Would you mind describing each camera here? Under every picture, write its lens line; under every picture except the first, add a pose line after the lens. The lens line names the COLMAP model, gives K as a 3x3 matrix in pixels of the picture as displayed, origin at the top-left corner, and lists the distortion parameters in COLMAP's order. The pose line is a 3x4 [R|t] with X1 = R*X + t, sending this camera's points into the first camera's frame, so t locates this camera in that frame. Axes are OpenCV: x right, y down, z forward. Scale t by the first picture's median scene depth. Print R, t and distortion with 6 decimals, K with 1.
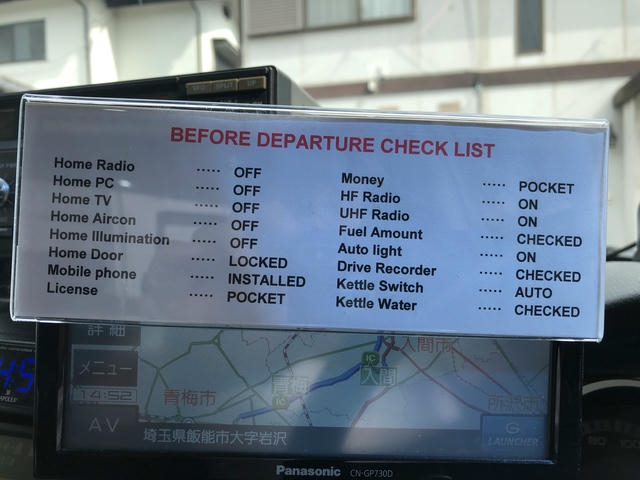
lens RADIAL K [[510.2, 0, 314.4], [0, 510.2, 239.8], [0, 0, 1]] dist [0.007758, -0.002641]
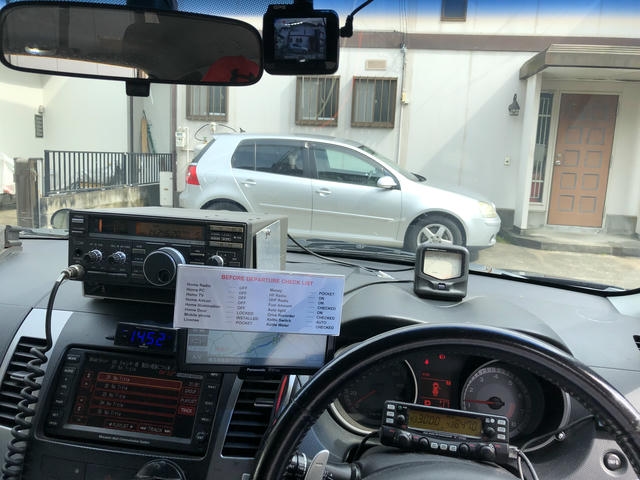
lens RADIAL K [[510.2, 0, 323.0], [0, 510.2, 238.5], [0, 0, 1]] dist [0.007758, -0.002641]
pose [[0.984874, 0.042632, 0.167946, -0.193637], [-0.062462, 0.991444, 0.114619, -0.905812], [-0.161623, -0.123376, 0.979110, -2.484075]]
